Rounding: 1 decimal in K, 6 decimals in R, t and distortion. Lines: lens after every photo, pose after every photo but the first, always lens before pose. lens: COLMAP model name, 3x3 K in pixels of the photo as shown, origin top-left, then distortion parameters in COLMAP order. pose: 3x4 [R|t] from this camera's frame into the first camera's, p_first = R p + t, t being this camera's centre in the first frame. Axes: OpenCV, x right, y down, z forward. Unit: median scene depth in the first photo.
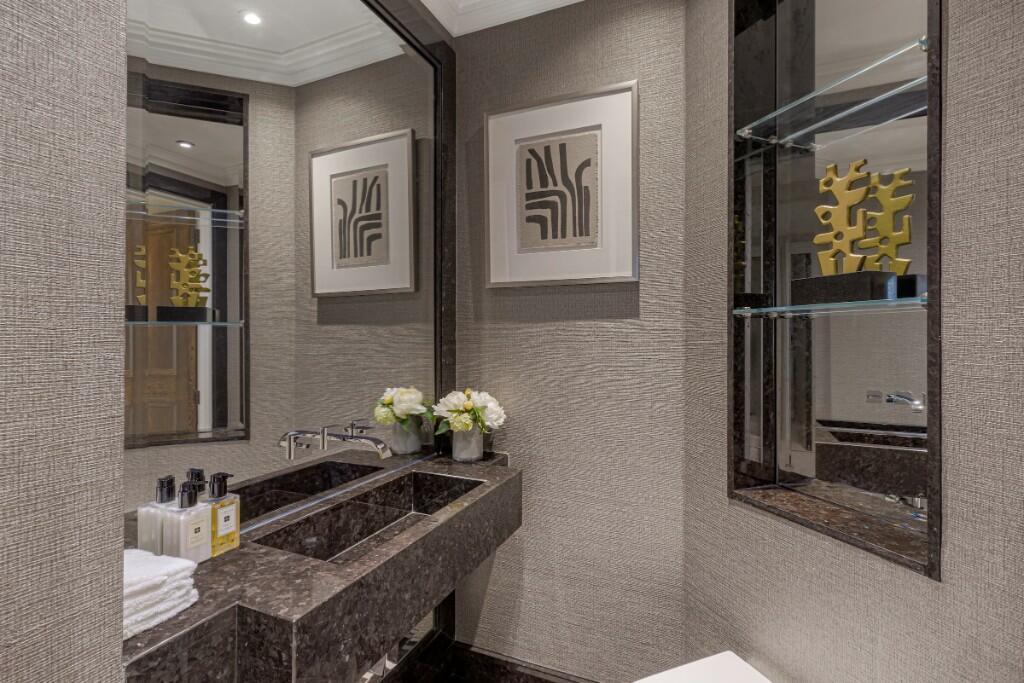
lens RADIAL K [[459.7, 0, 510.6], [0, 459.7, 335.4], [0, 0, 1]] dist [-0.001366, -0.000148]
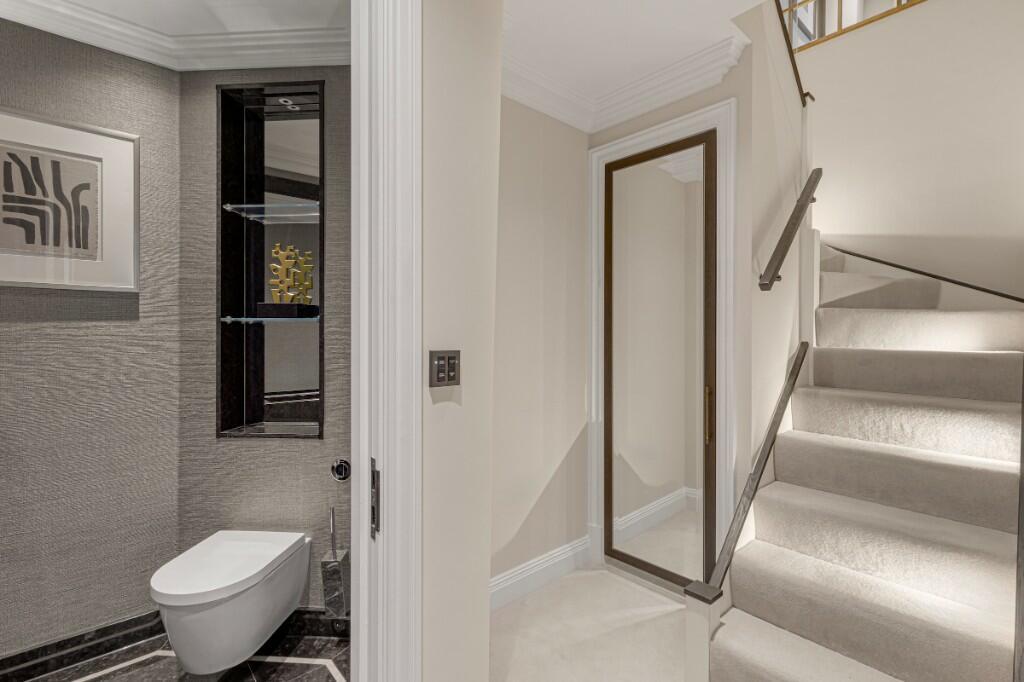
lens RADIAL K [[459.7, 0, 510.6], [0, 459.7, 334.9], [0, 0, 1]] dist [-0.001366, -0.000148]
pose [[0.424206, -0.000314, 0.905566, -0.438542], [-0.003245, 0.999993, 0.001866, -0.003541], [-0.905560, -0.003730, 0.424202, -0.481066]]
